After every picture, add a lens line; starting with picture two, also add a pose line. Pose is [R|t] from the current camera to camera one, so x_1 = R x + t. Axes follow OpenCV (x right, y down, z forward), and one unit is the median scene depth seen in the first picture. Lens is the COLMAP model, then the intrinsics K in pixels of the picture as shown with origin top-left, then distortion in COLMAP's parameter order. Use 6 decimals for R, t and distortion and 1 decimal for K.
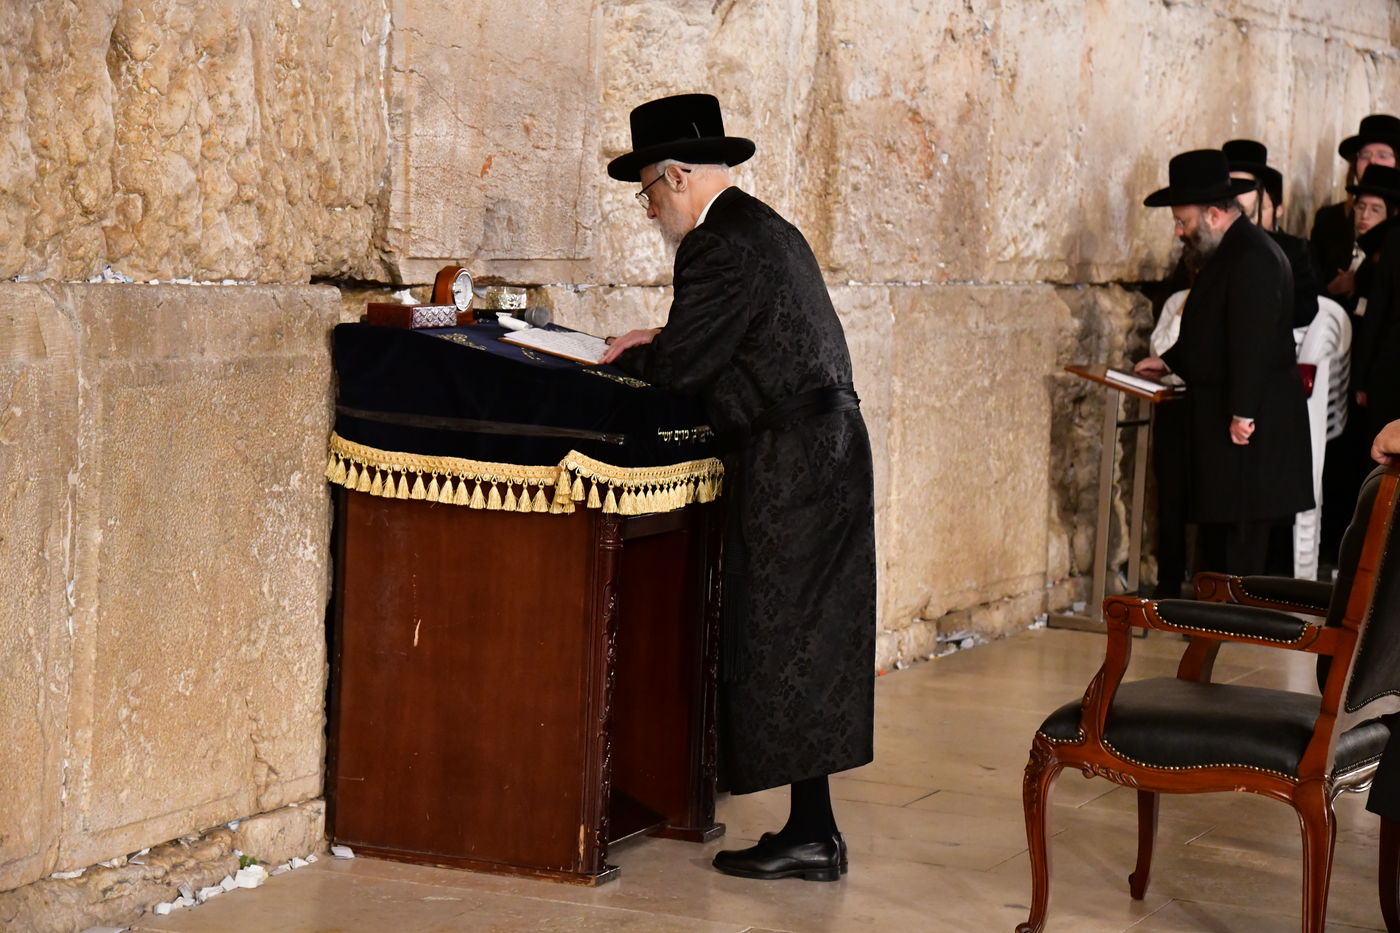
lens RADIAL K [[3223.0, 0, 700.0], [0, 3223.0, 466.5], [0, 0, 1]] dist [0.703024, 0.530101]
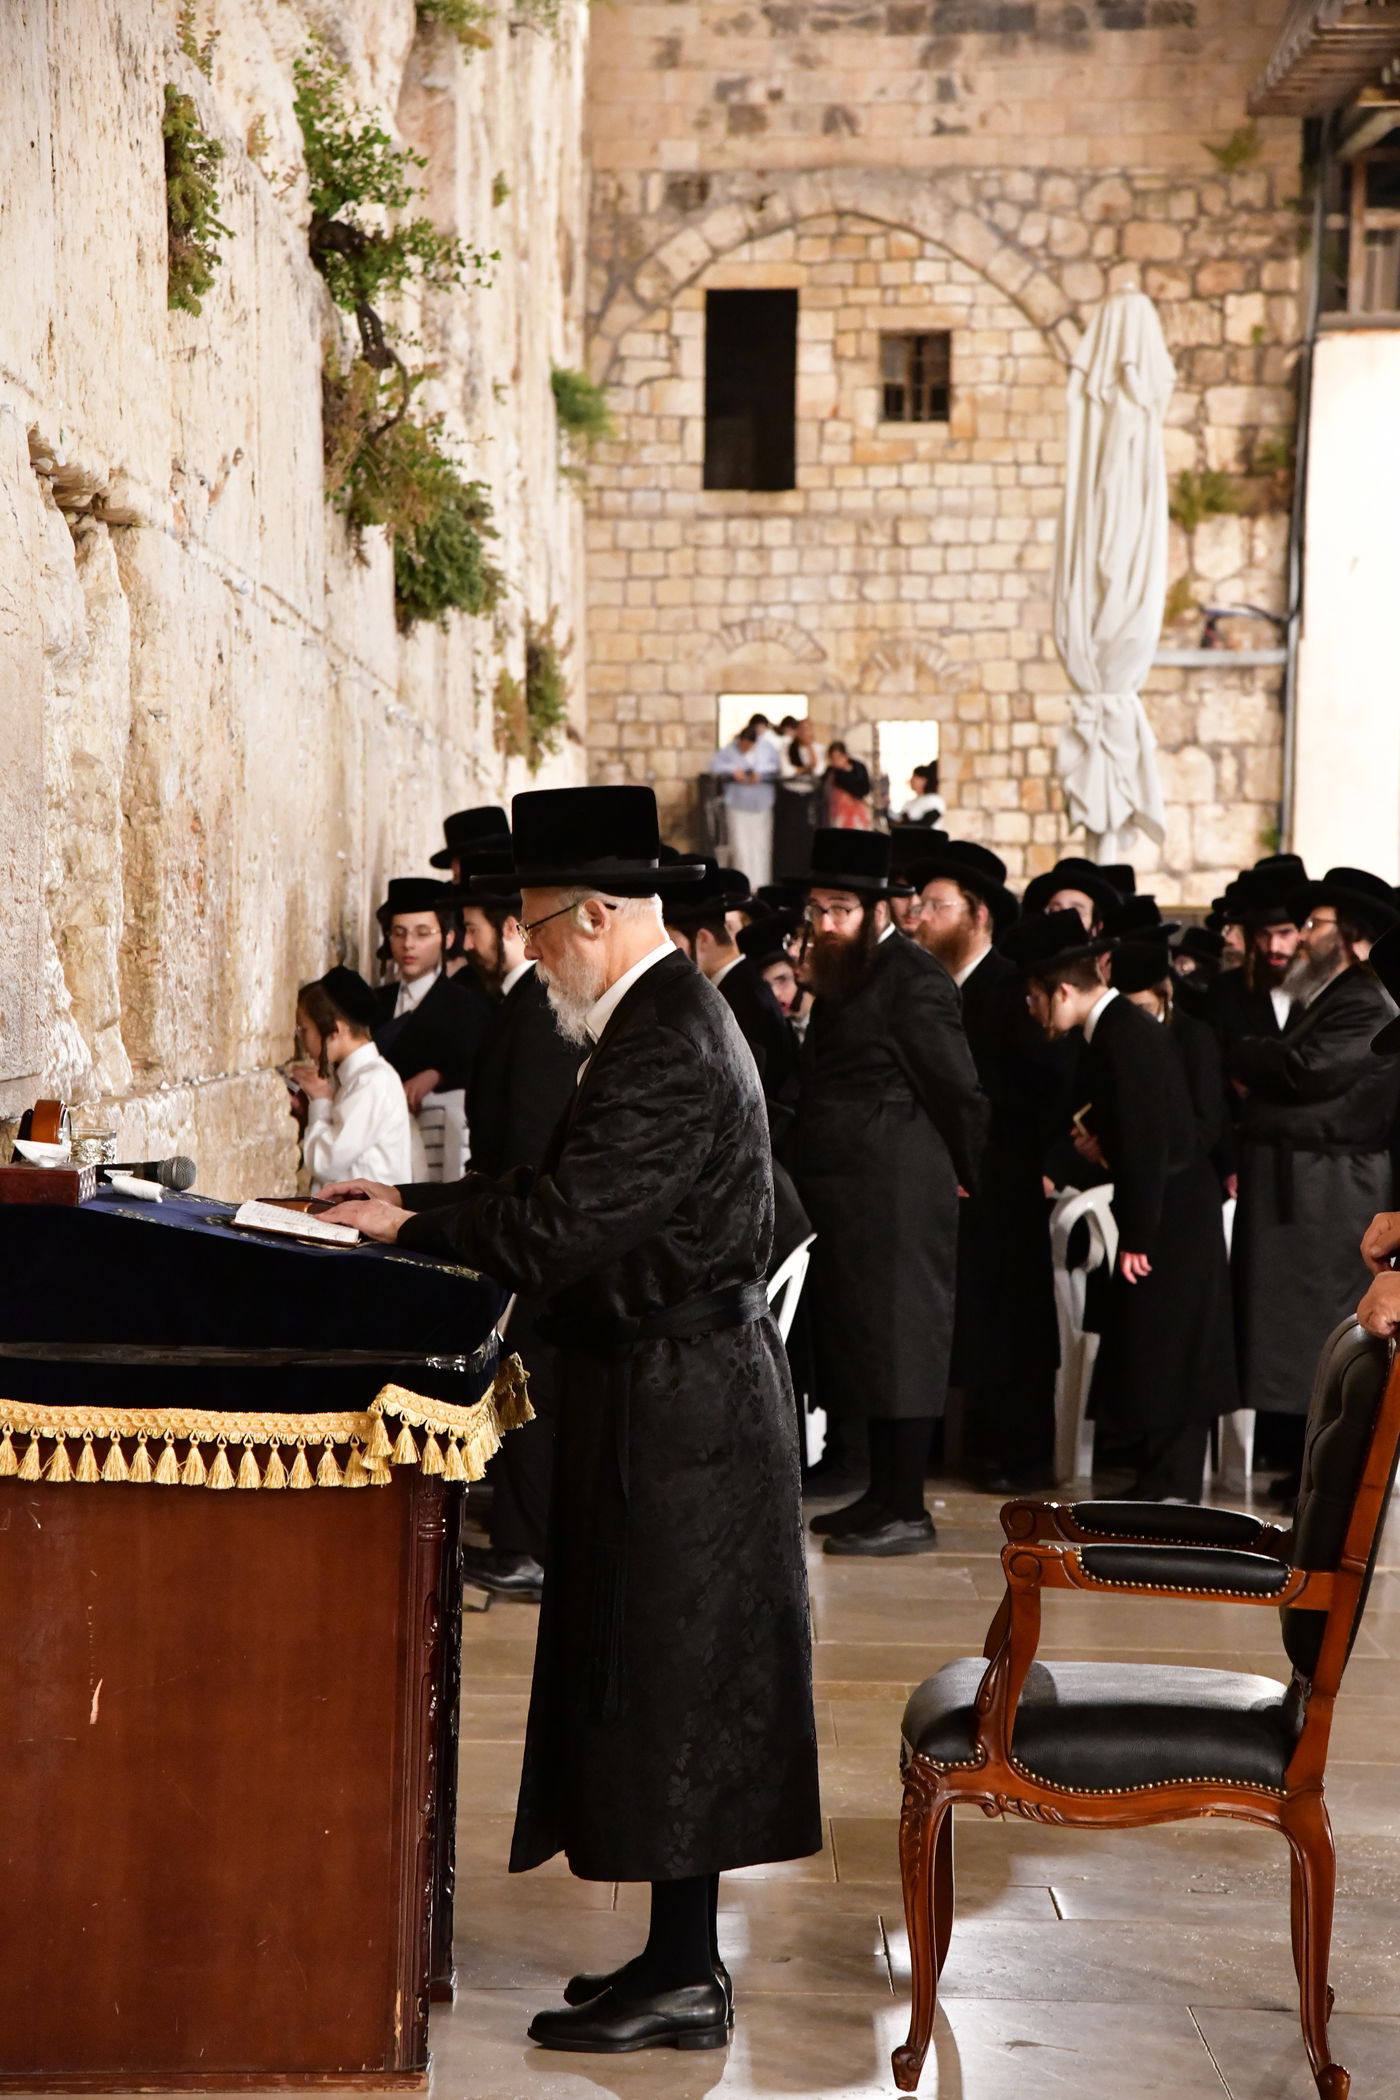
lens RADIAL K [[5244.0, 0, 700.0], [0, 5244.0, 1050.0], [0, 0, 1]] dist [0.792919, 0.864298]
pose [[0.917786, -0.034328, 0.395589, -0.384262], [0.053624, 0.997845, -0.037821, -0.027670], [-0.393438, 0.055925, 0.917649, 0.016403]]
